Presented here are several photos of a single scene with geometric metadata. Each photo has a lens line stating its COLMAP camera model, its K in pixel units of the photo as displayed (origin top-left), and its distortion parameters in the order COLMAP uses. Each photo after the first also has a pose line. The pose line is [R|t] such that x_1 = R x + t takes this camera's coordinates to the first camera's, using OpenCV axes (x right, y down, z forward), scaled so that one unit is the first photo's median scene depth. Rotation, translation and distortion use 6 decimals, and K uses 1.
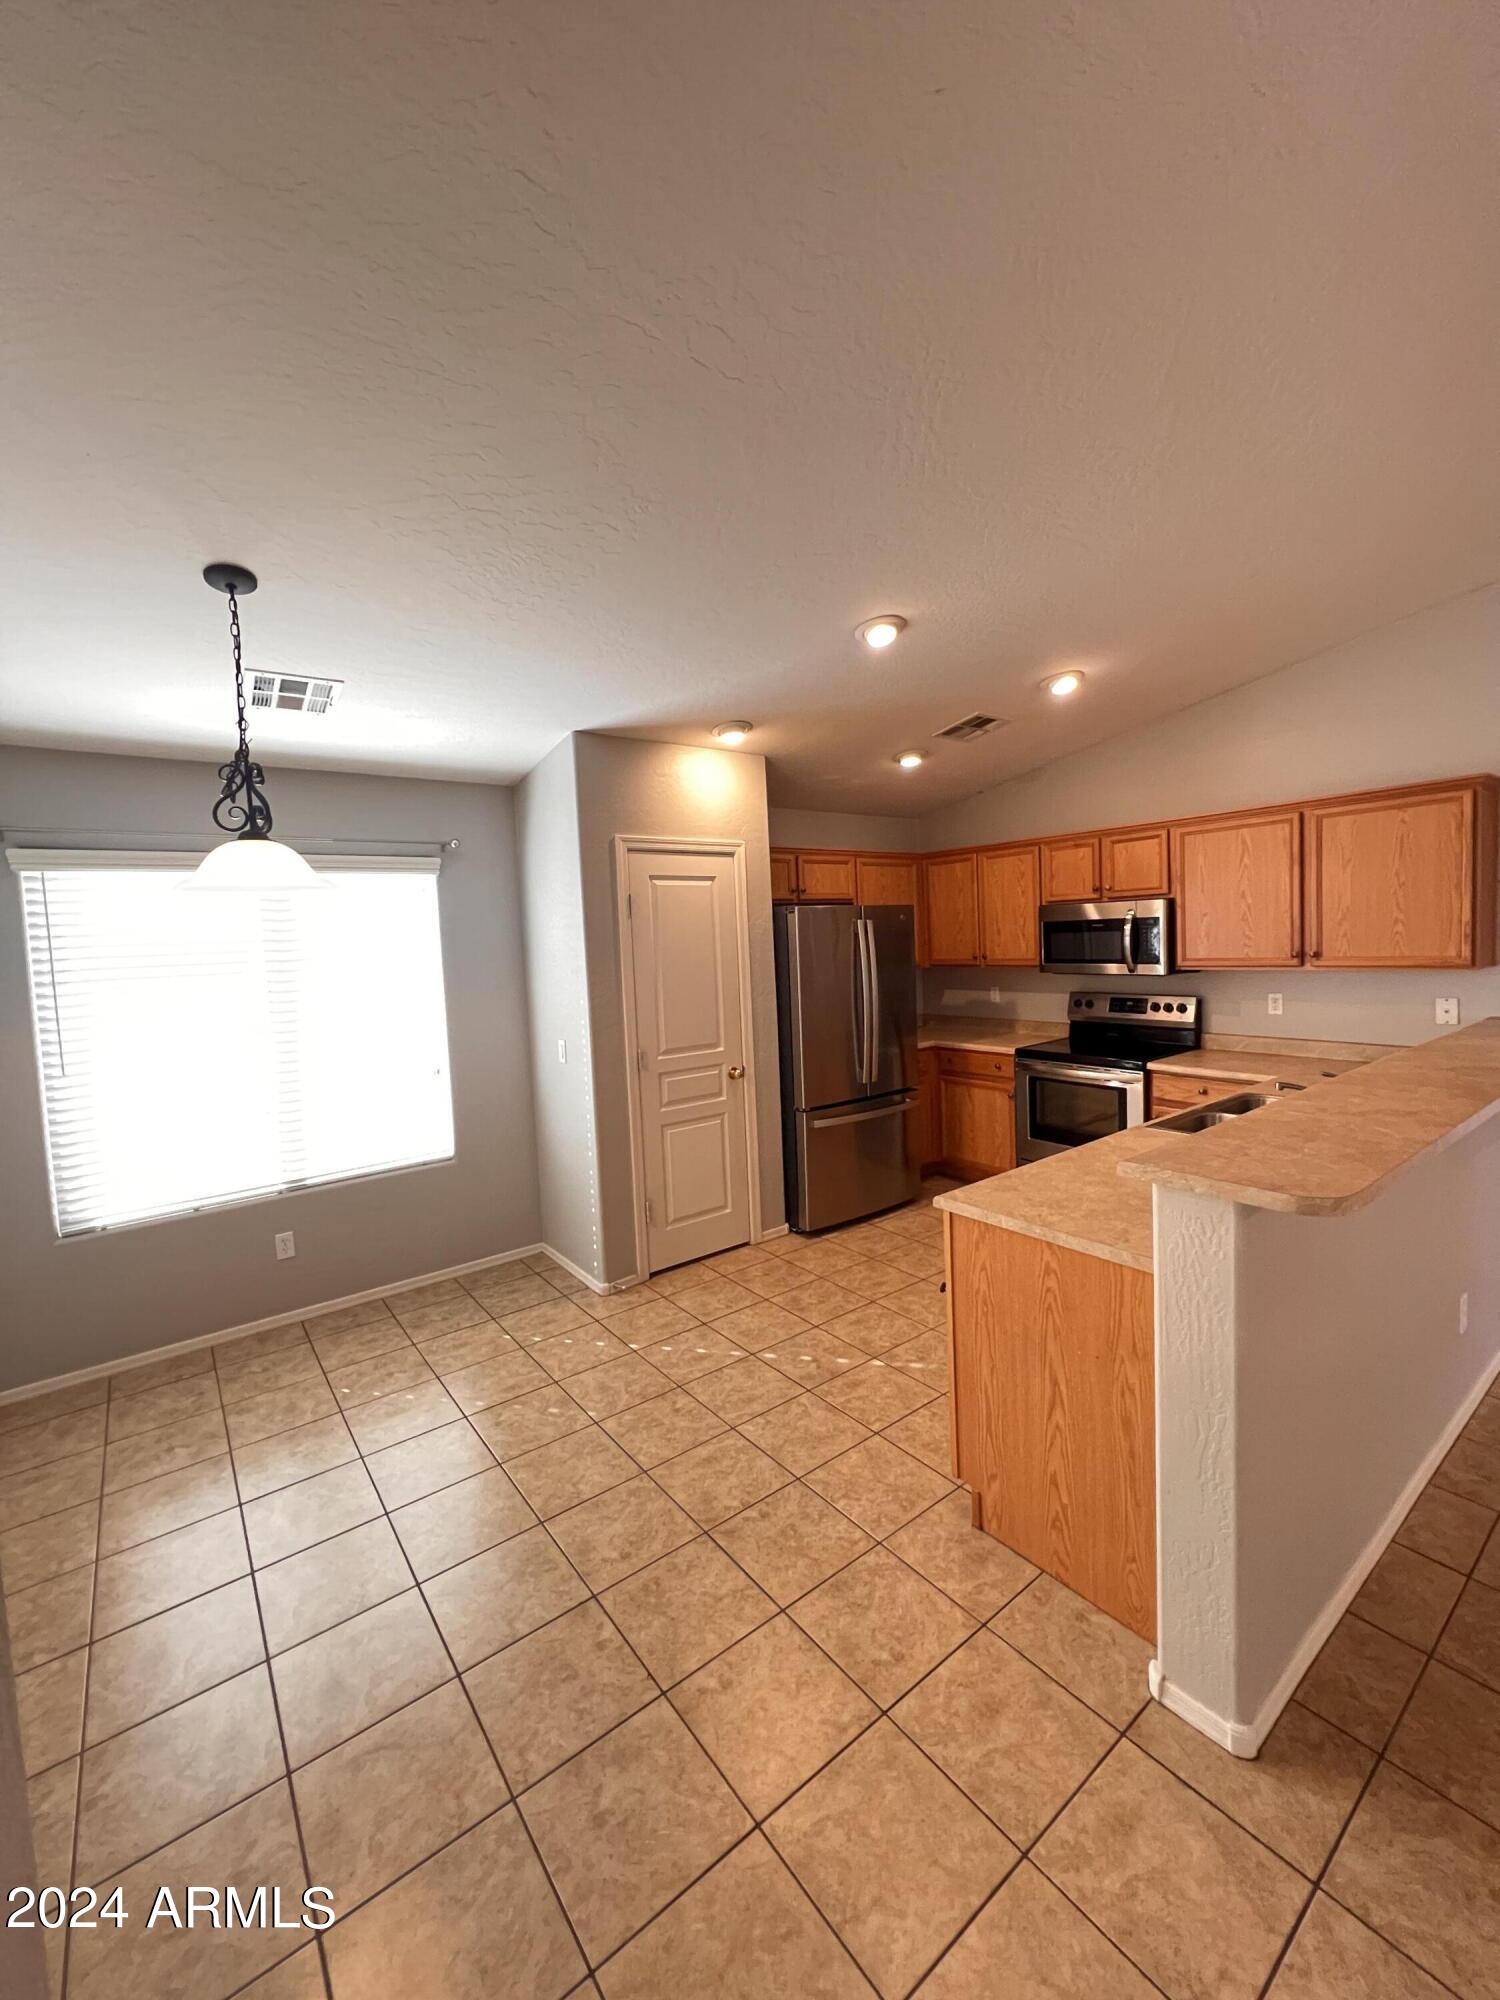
lens RADIAL K [[806.6, 0, 751.6], [0, 806.6, 994.5], [0, 0, 1]] dist [-0.004746, 0.001422]
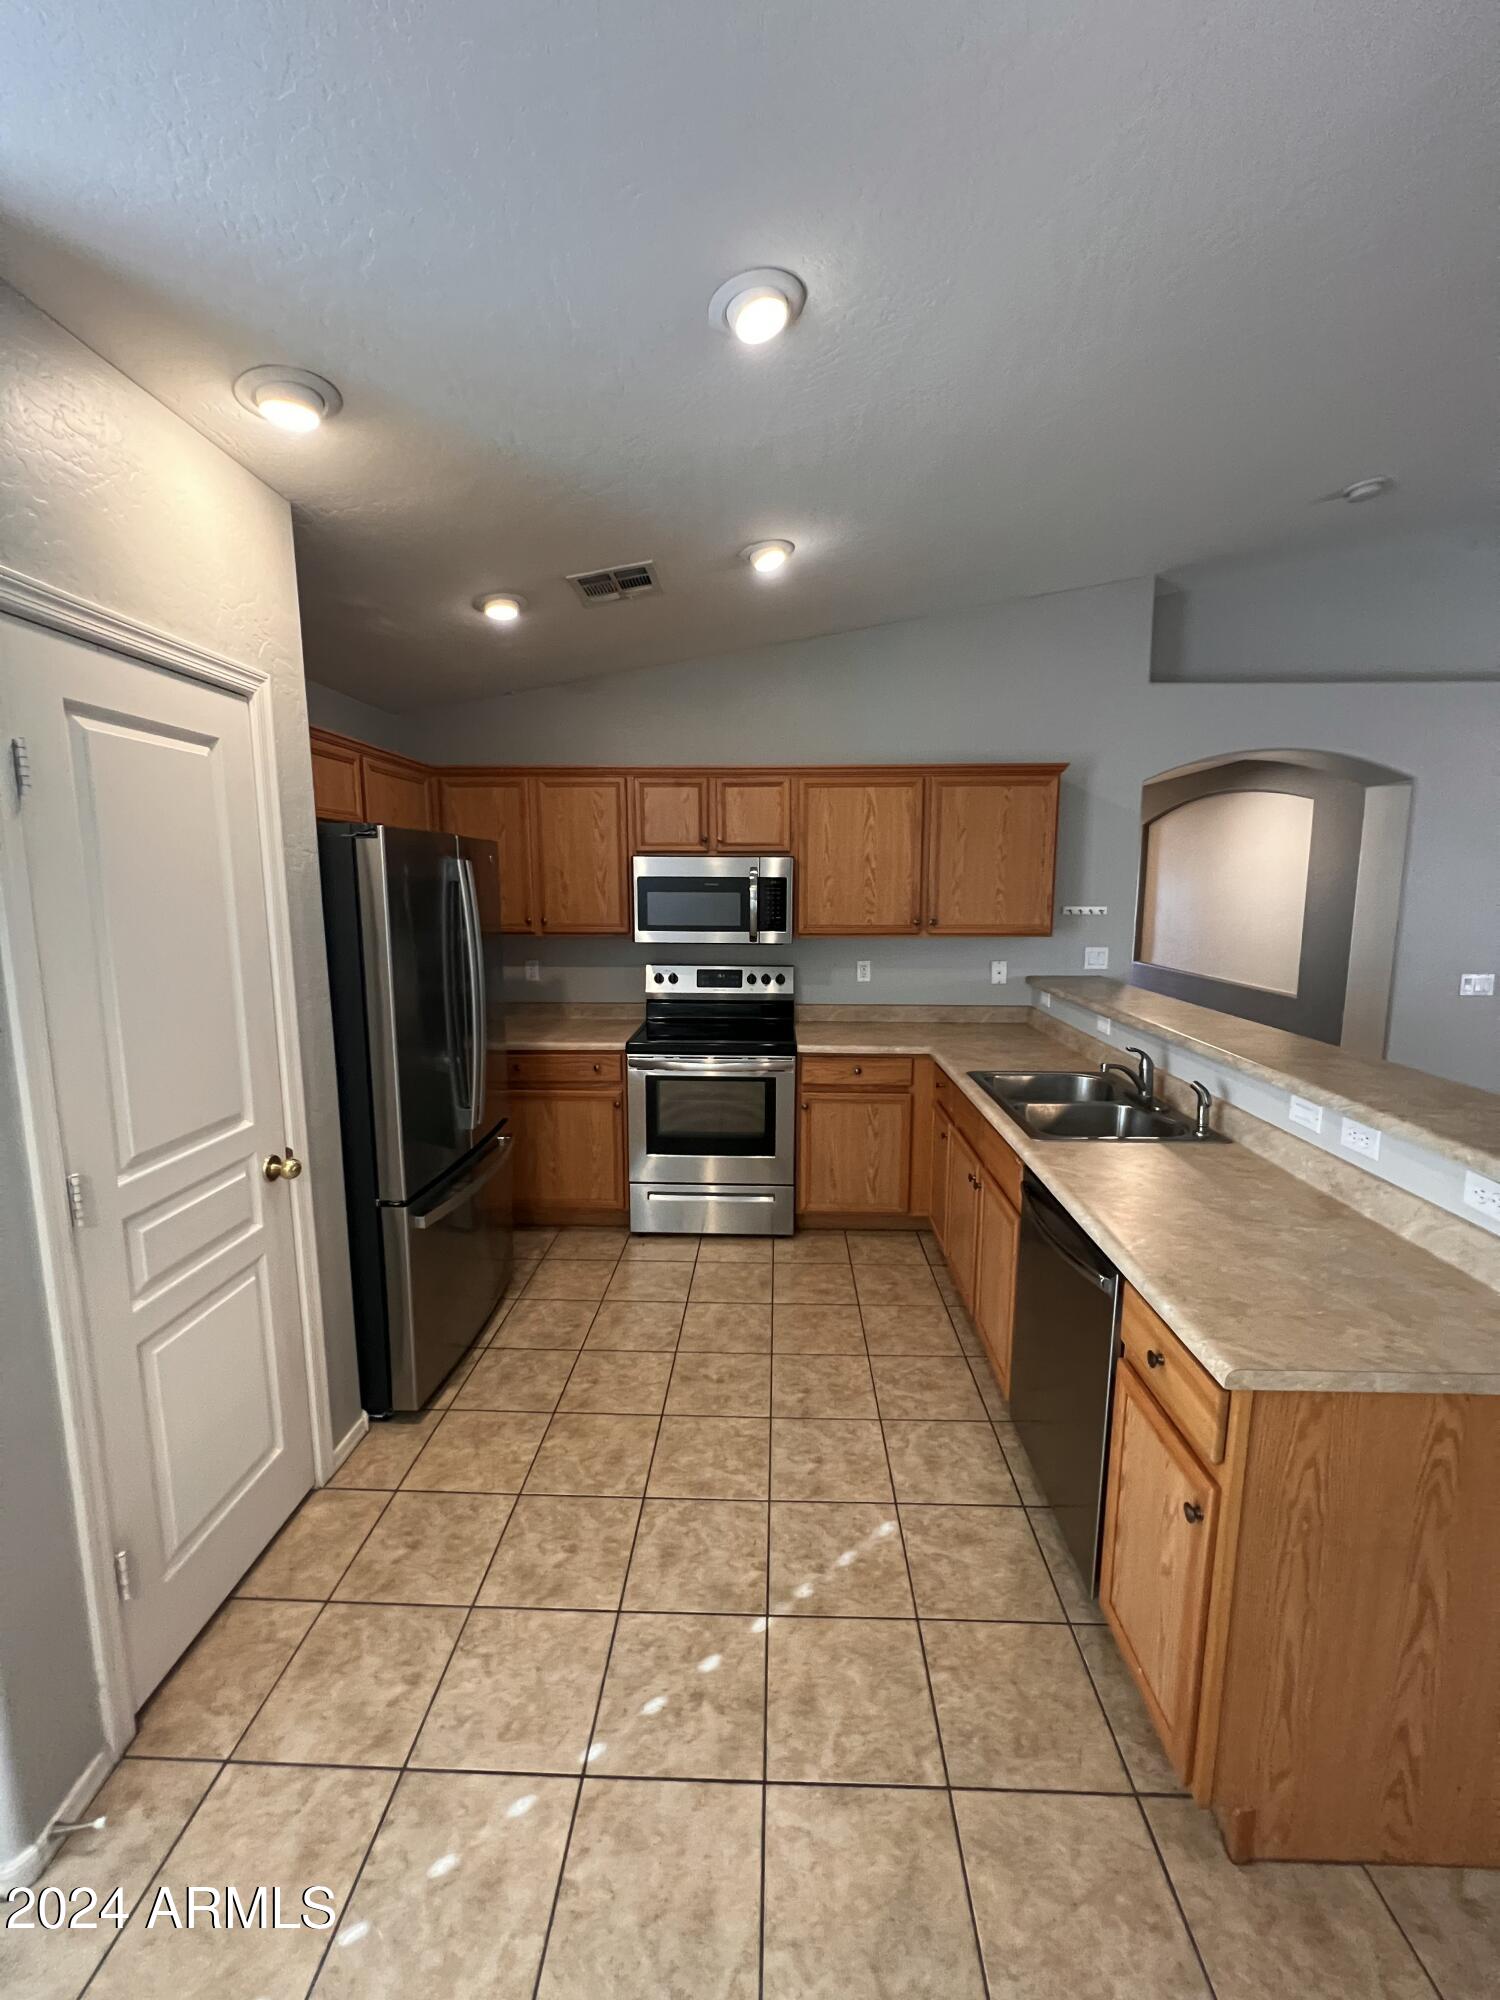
lens RADIAL K [[802.6, 0, 754.2], [0, 802.6, 994.2], [0, 0, 1]] dist [-0.001660, -0.000602]
pose [[0.628448, -0.066693, 0.774987, -0.212018], [0.027988, 0.997611, 0.063156, -0.027474], [-0.777348, -0.018000, 0.628813, 0.505750]]
